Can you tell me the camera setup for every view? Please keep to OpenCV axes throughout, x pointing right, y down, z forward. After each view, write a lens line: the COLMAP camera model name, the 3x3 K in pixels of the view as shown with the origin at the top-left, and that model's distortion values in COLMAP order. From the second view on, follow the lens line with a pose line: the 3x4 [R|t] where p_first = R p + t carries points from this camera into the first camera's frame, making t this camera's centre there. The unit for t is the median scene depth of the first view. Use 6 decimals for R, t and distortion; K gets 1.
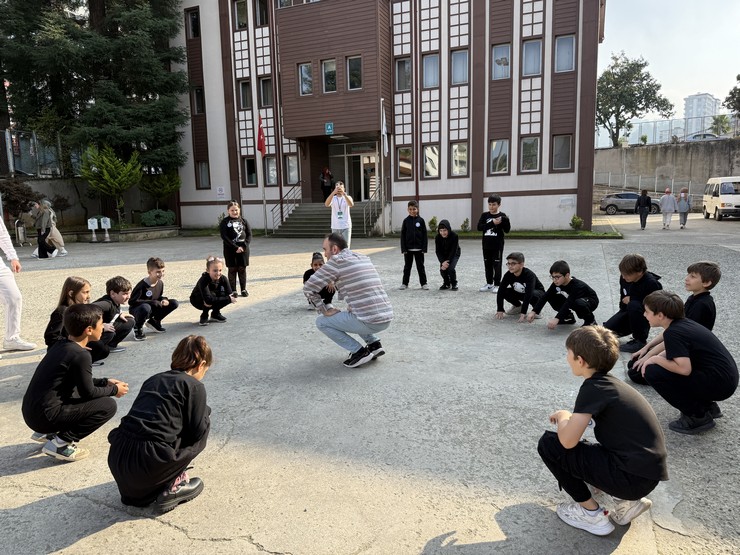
lens RADIAL K [[513.9, 0, 364.4], [0, 513.9, 277.5], [0, 0, 1]] dist [-0.001388, -0.002671]
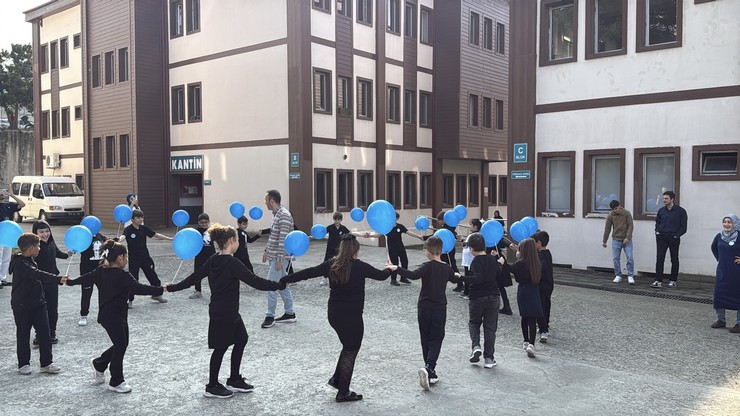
lens RADIAL K [[650.4, 0, 368.9], [0, 650.4, 207.1], [0, 0, 1]] dist [0.092687, -0.027958]
pose [[0.279401, -0.007599, 0.960144, -0.156491], [0.124594, 0.991801, -0.028408, -0.028585], [-0.952056, 0.127566, 0.278057, 0.113550]]
